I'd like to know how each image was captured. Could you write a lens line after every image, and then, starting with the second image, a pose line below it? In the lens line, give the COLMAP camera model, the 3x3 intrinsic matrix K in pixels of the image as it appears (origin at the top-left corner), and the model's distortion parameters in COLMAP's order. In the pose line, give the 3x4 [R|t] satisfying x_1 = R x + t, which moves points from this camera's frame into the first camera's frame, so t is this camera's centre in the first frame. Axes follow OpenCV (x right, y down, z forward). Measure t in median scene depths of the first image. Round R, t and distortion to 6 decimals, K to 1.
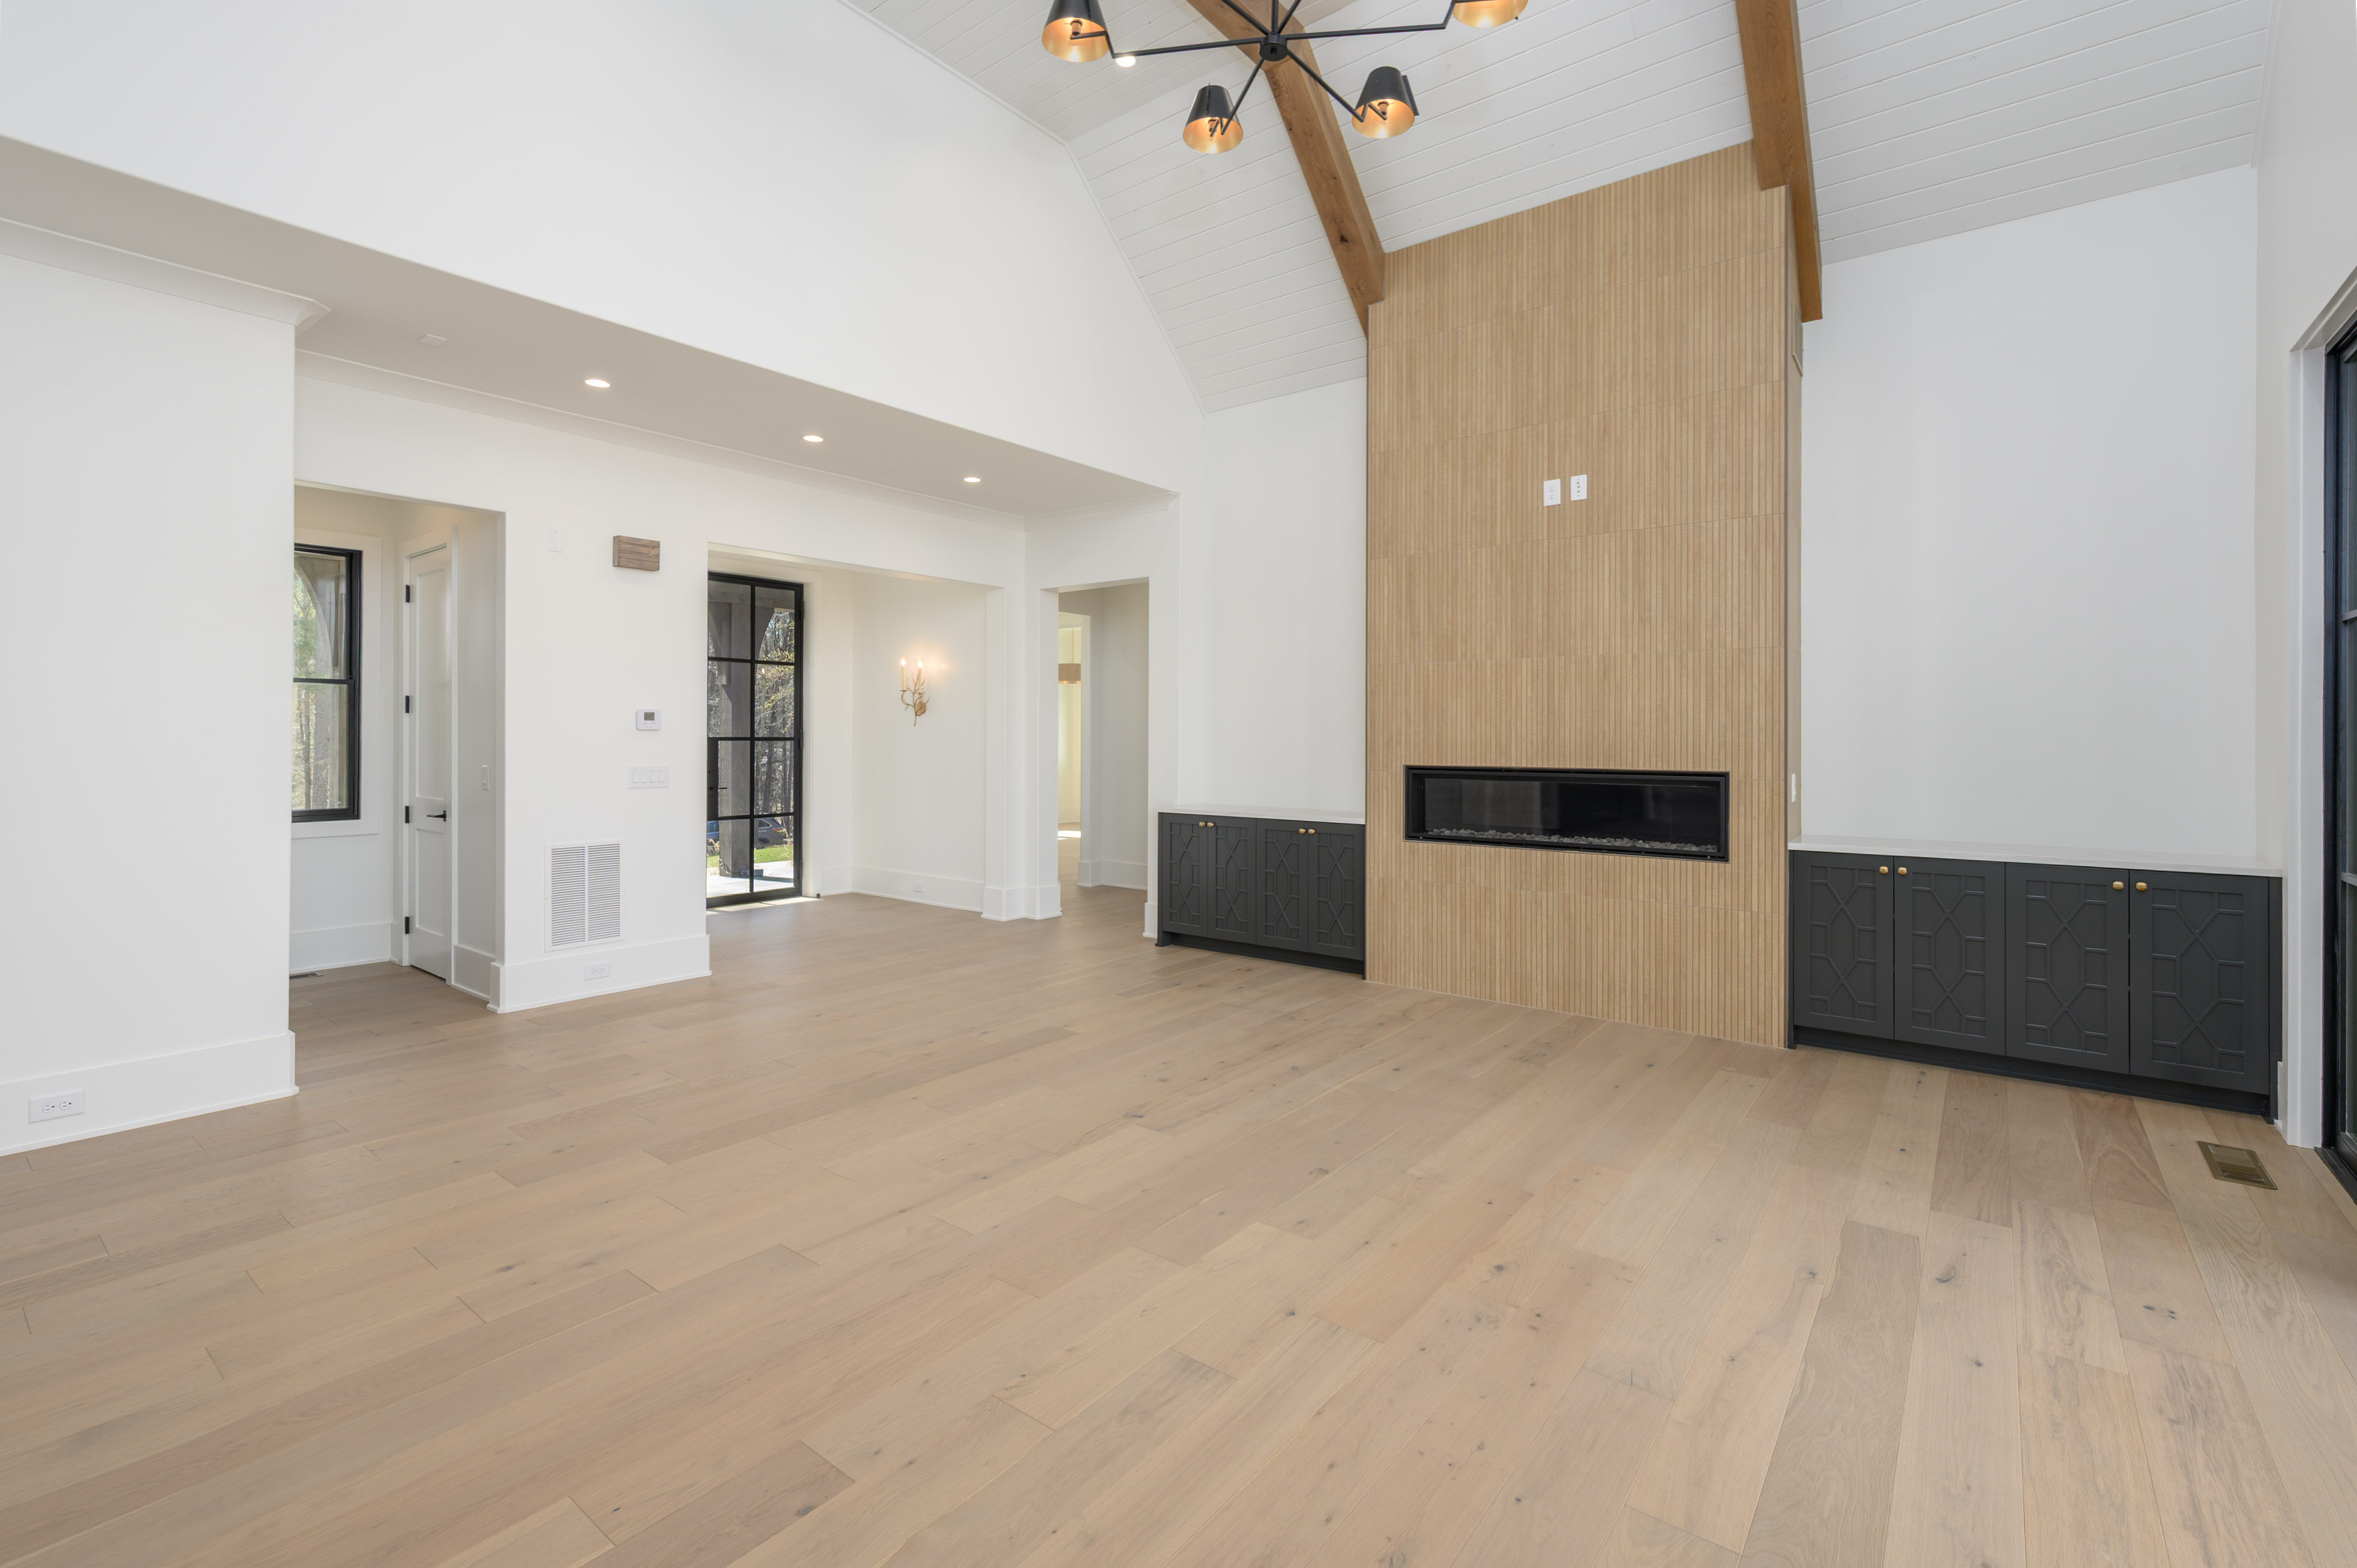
lens RADIAL K [[1025.7, 0, 1185.9], [0, 1025.7, 724.5], [0, 0, 1]] dist [0.000374, -0.000664]
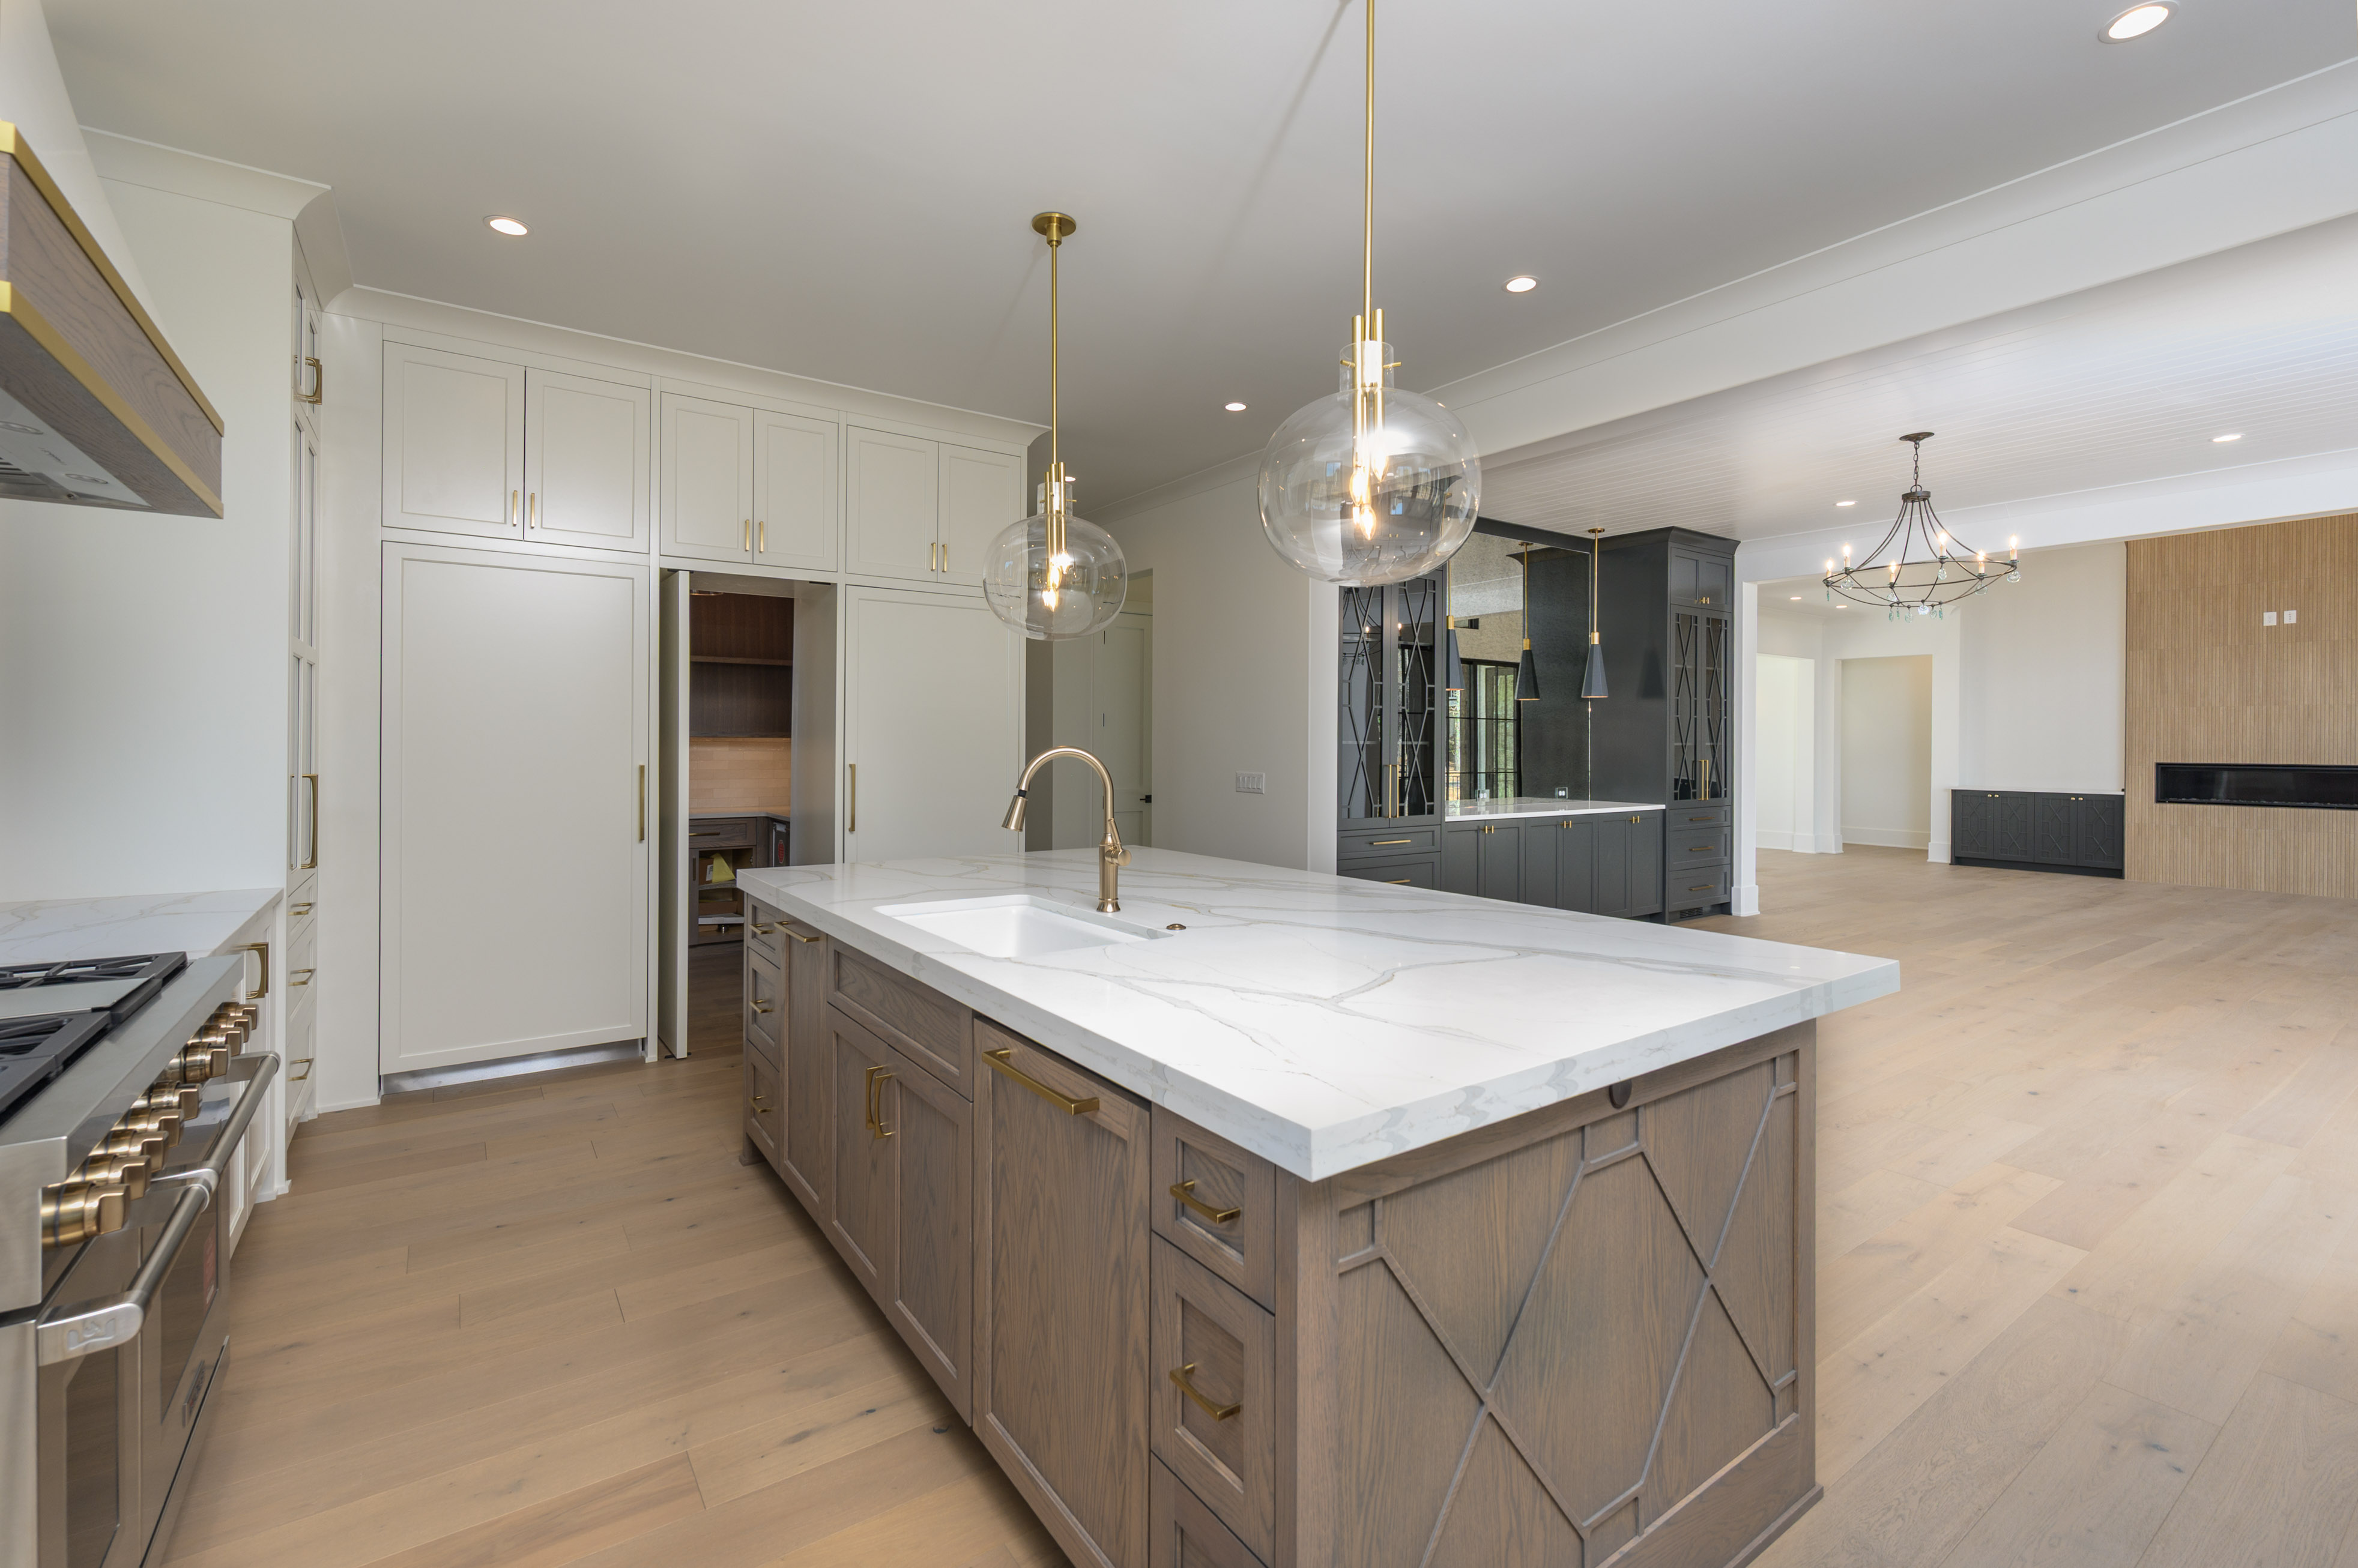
lens RADIAL K [[1026.1, 0, 1188.7], [0, 1026.1, 739.7], [0, 0, 1]] dist [0.000374, -0.000664]
pose [[0.950346, 0.005914, -0.311139, -0.923996], [-0.005634, 0.999983, 0.001799, 0.004814], [0.311144, 0.000043, 0.950363, -1.382402]]
